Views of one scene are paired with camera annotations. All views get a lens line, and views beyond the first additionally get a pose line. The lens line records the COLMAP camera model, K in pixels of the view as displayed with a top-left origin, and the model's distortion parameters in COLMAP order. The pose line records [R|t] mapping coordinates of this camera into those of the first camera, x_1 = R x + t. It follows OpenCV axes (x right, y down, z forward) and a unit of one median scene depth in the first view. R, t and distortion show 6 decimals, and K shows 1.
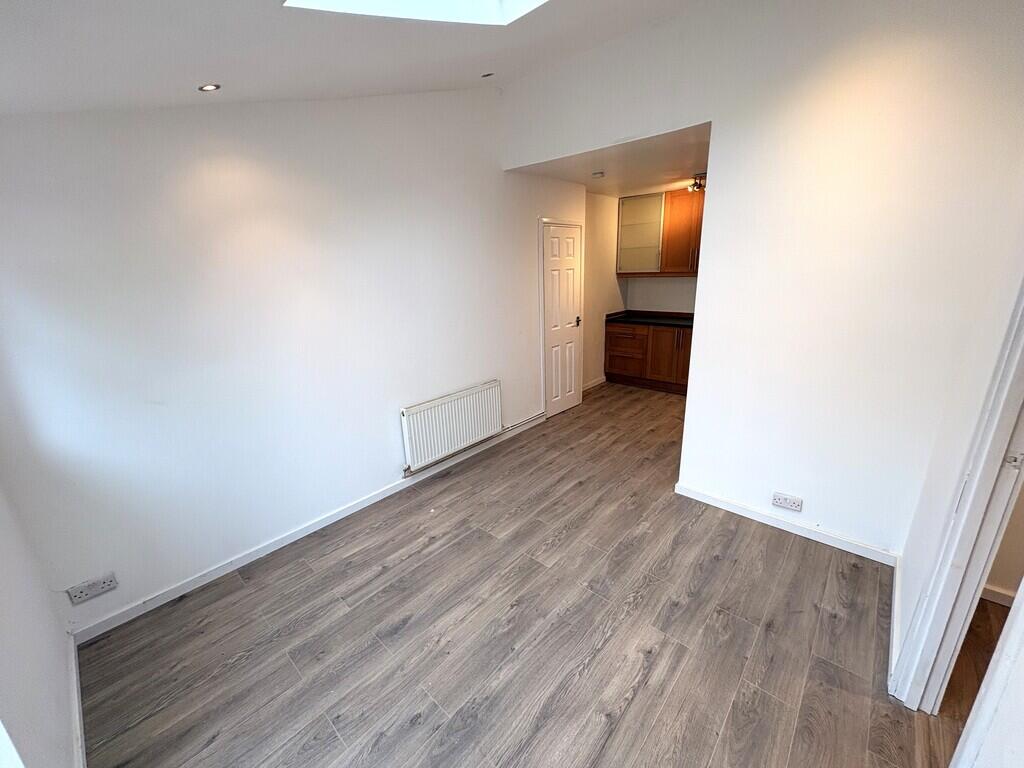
lens RADIAL K [[418.3, 0, 510.1], [0, 418.3, 386.4], [0, 0, 1]] dist [-0.000063, -0.000008]
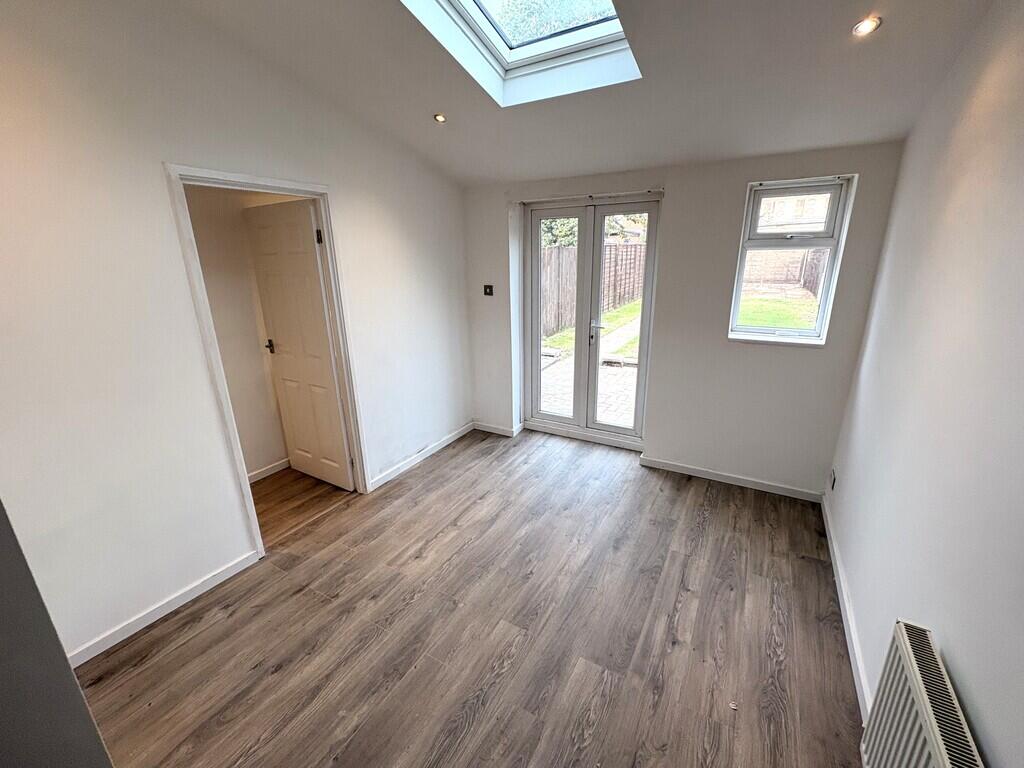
lens RADIAL K [[418.3, 0, 511.4], [0, 418.3, 382.1], [0, 0, 1]] dist [-0.000063, -0.000008]
pose [[-0.977253, 0.108921, -0.181970, 0.190928], [-0.008419, 0.837434, 0.546474, -0.450900], [0.211910, 0.535575, -0.817468, 1.552503]]
